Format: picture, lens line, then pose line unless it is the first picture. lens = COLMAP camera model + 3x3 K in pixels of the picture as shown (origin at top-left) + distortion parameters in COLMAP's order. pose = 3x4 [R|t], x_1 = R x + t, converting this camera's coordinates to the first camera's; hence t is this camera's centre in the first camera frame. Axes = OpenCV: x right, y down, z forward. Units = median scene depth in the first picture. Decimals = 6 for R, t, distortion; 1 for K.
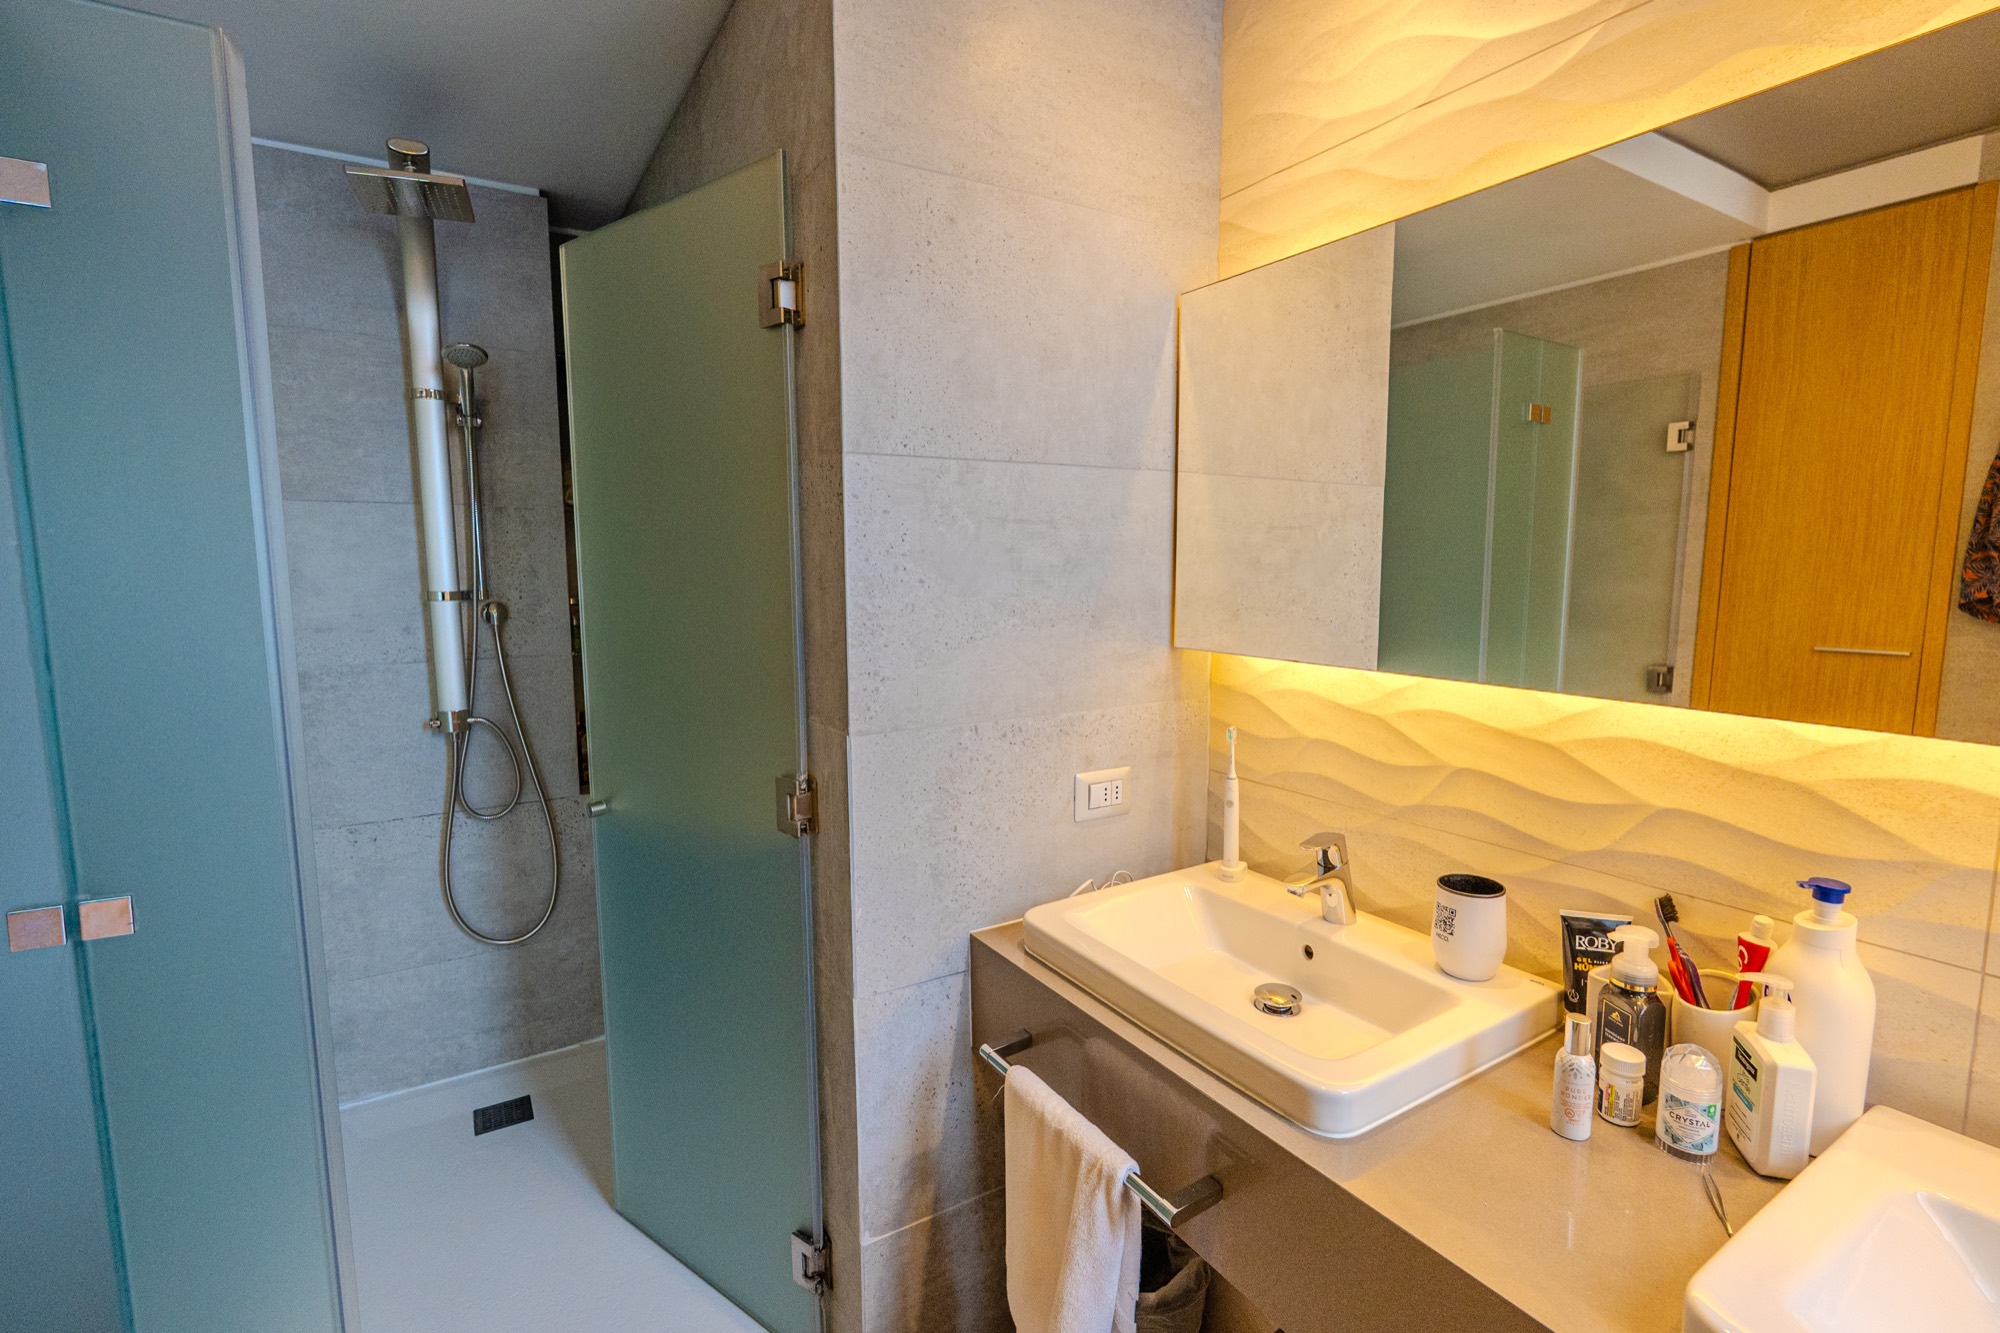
lens RADIAL K [[908.8, 0, 1000.7], [0, 908.8, 668.6], [0, 0, 1]] dist [-0.014218, 0.003066]
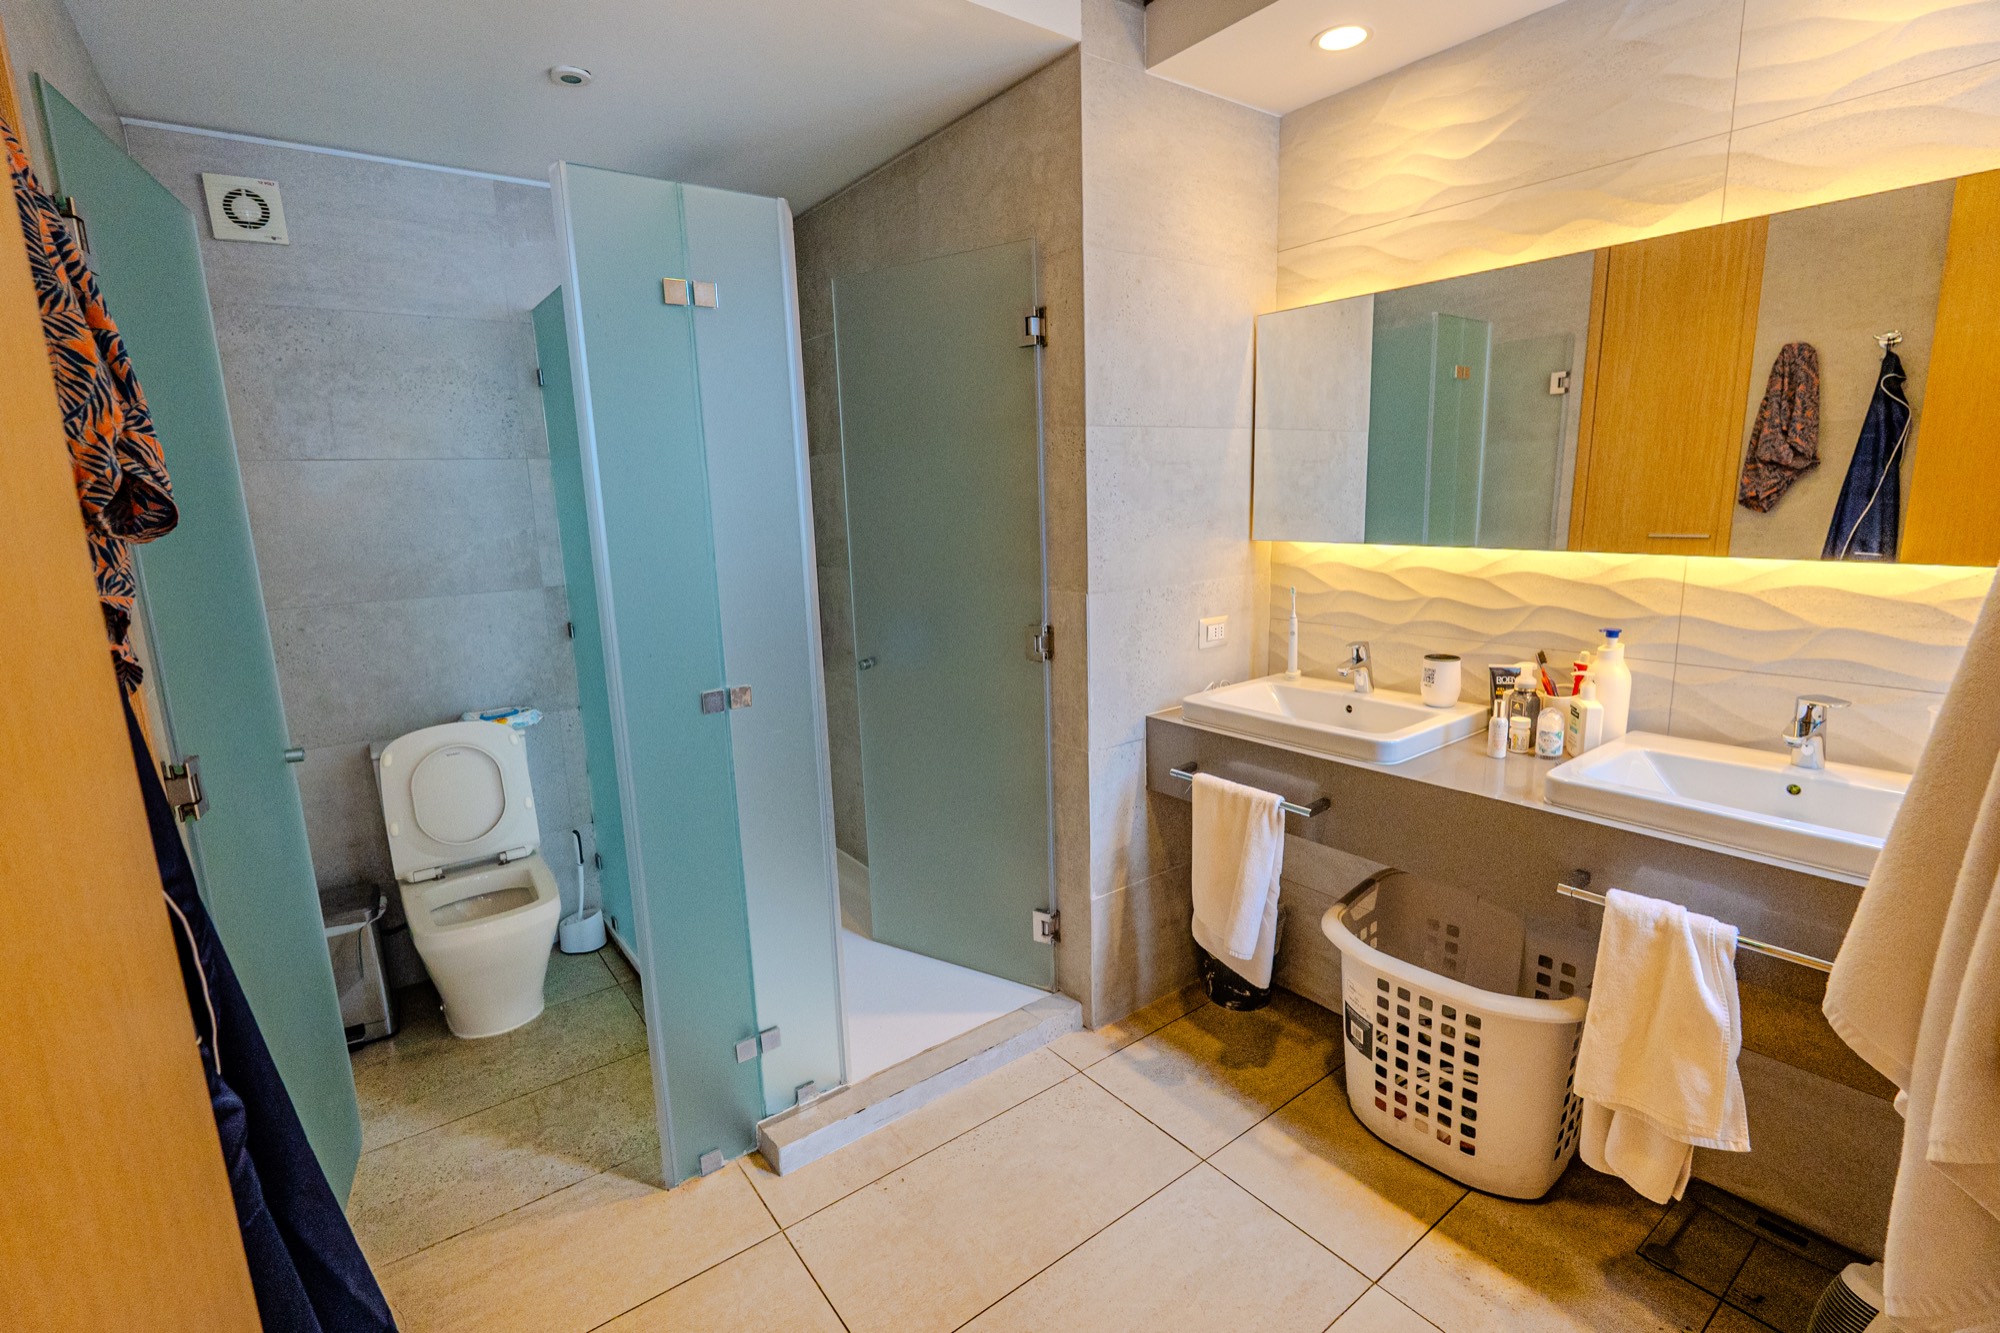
lens RADIAL K [[908.8, 0, 999.0], [0, 908.8, 668.0], [0, 0, 1]] dist [-0.014218, 0.003066]
pose [[0.995655, -0.044528, 0.081785, -0.450215], [0.038223, 0.996289, 0.077113, 0.069543], [-0.084916, -0.073651, 0.993662, -0.644536]]
